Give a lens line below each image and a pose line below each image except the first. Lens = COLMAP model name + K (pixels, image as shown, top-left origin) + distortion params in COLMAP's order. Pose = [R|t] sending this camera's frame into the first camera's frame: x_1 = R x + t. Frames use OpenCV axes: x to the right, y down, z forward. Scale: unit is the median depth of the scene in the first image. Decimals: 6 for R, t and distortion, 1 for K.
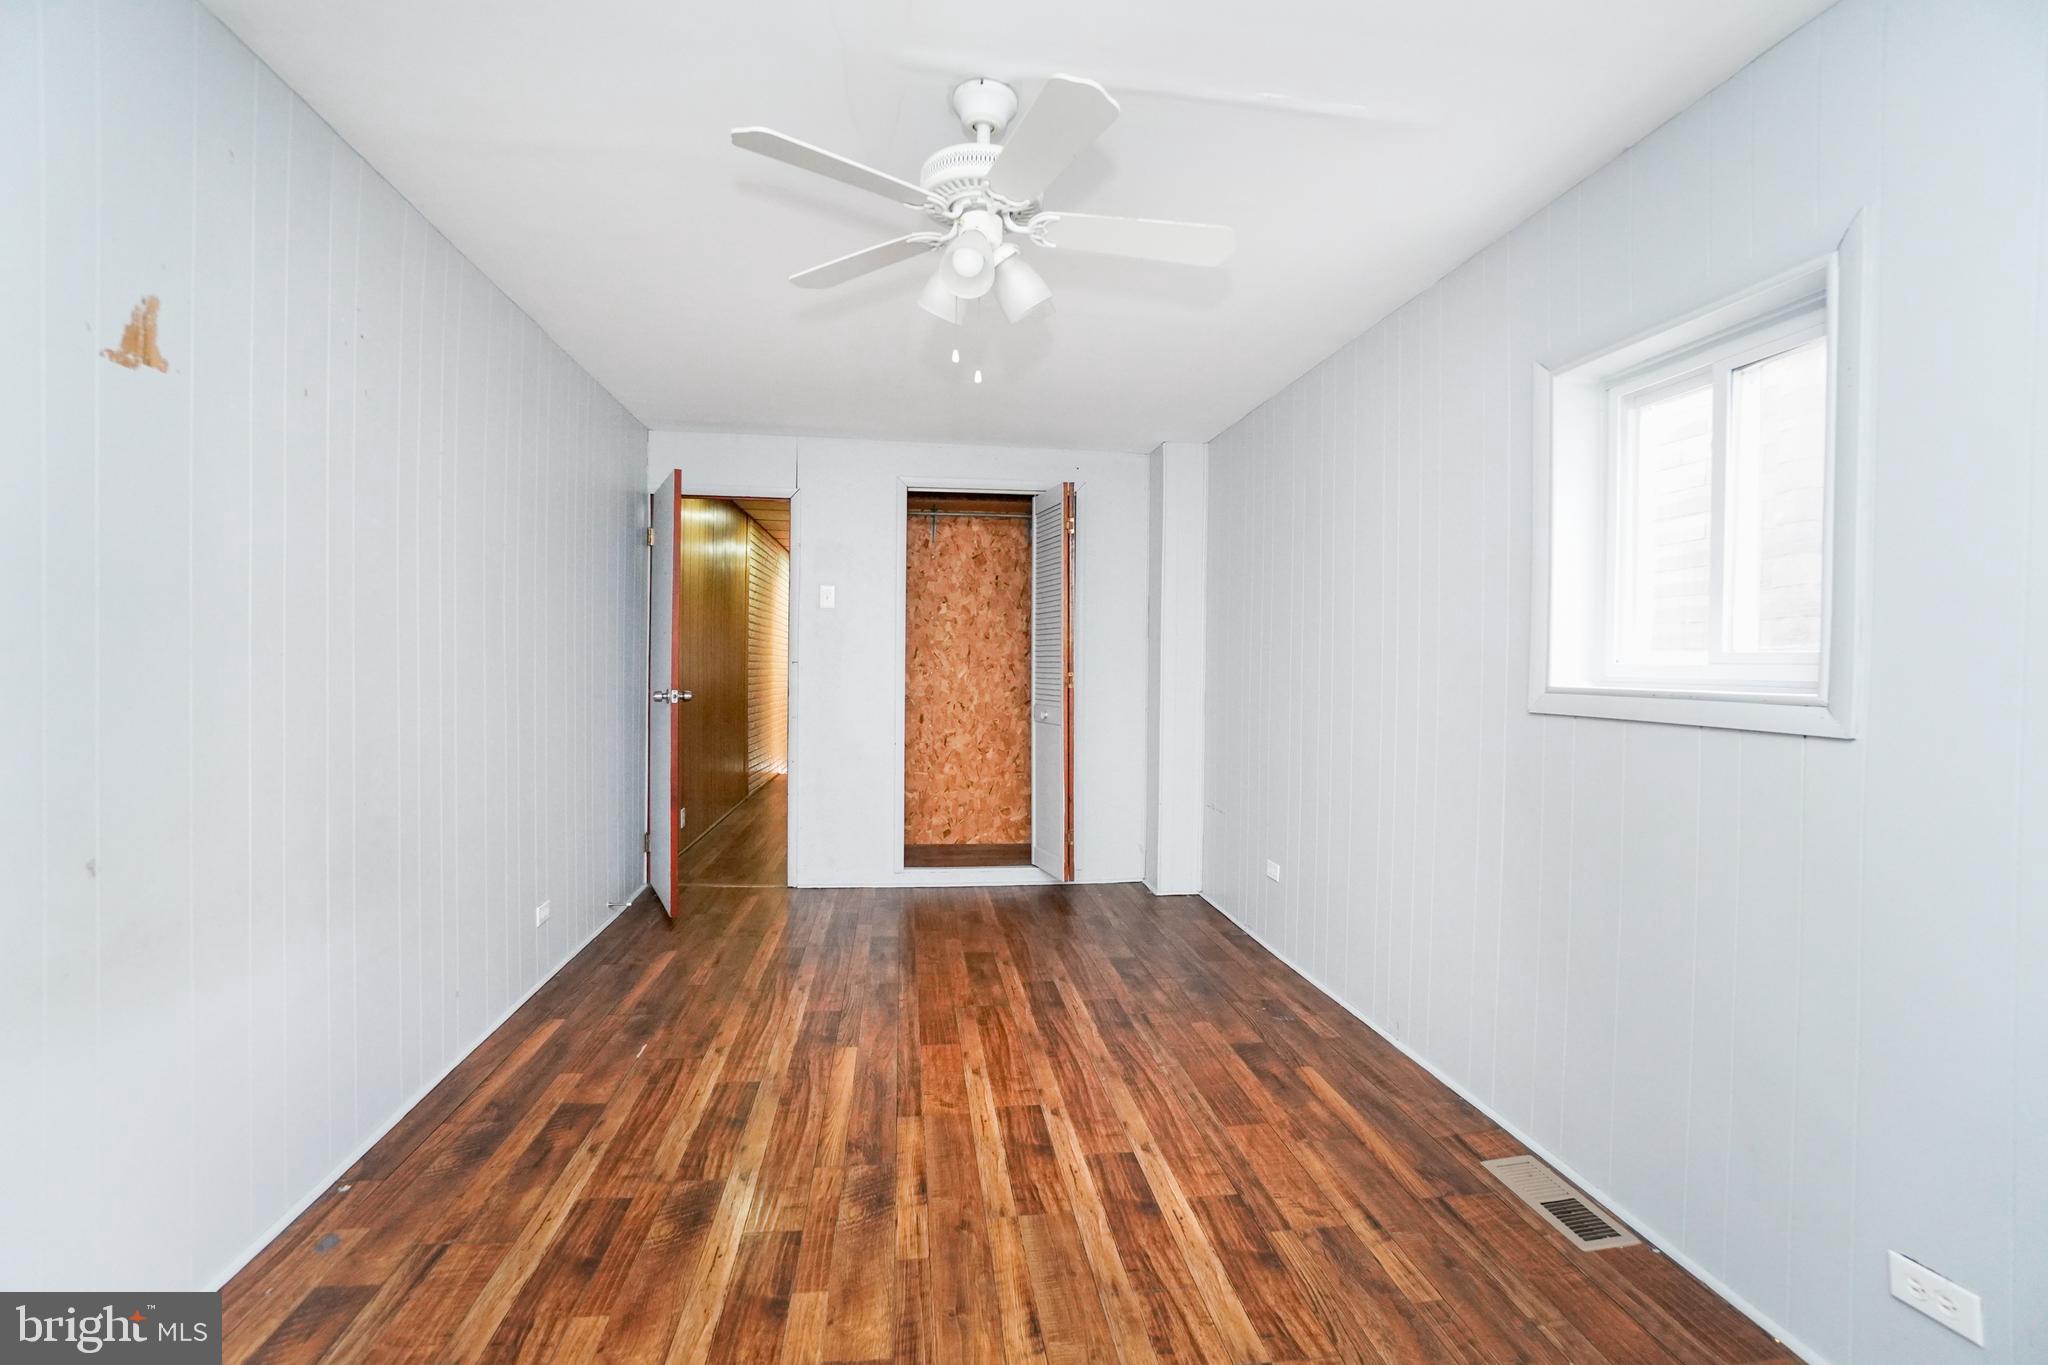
lens RADIAL K [[890.5, 0, 1032.8], [0, 890.5, 672.8], [0, 0, 1]] dist [0.002846, 0.001914]
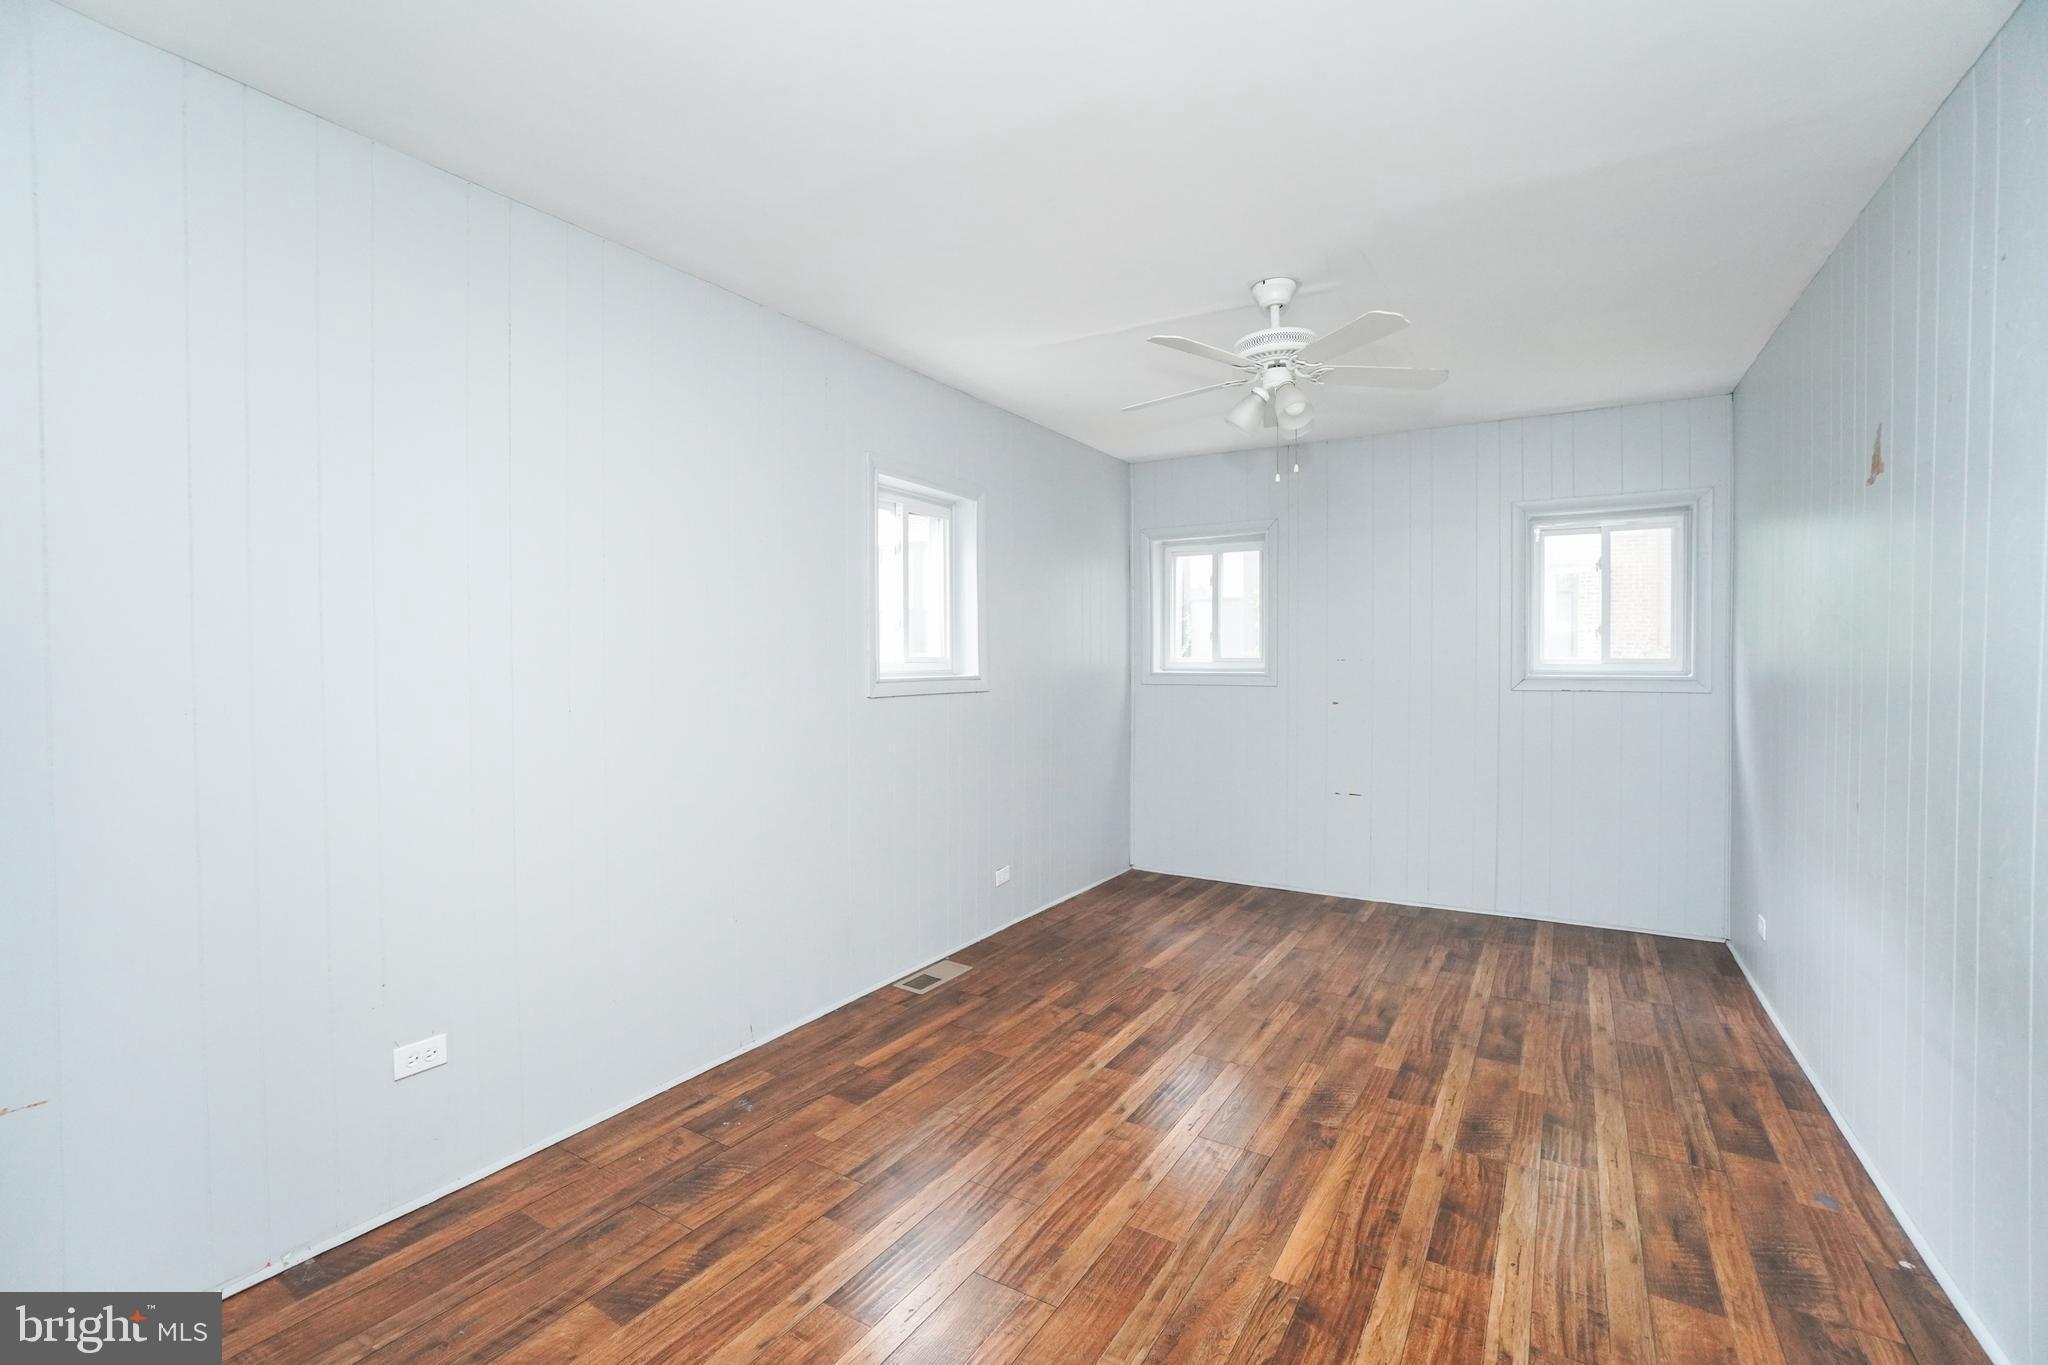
lens RADIAL K [[890.5, 0, 1037.6], [0, 890.5, 681.2], [0, 0, 1]] dist [0.002846, 0.001914]
pose [[-0.773715, -0.028104, 0.632910, -0.578868], [-0.009338, 0.999413, 0.032964, -0.030884], [-0.633465, 0.019595, -0.773524, 2.000176]]
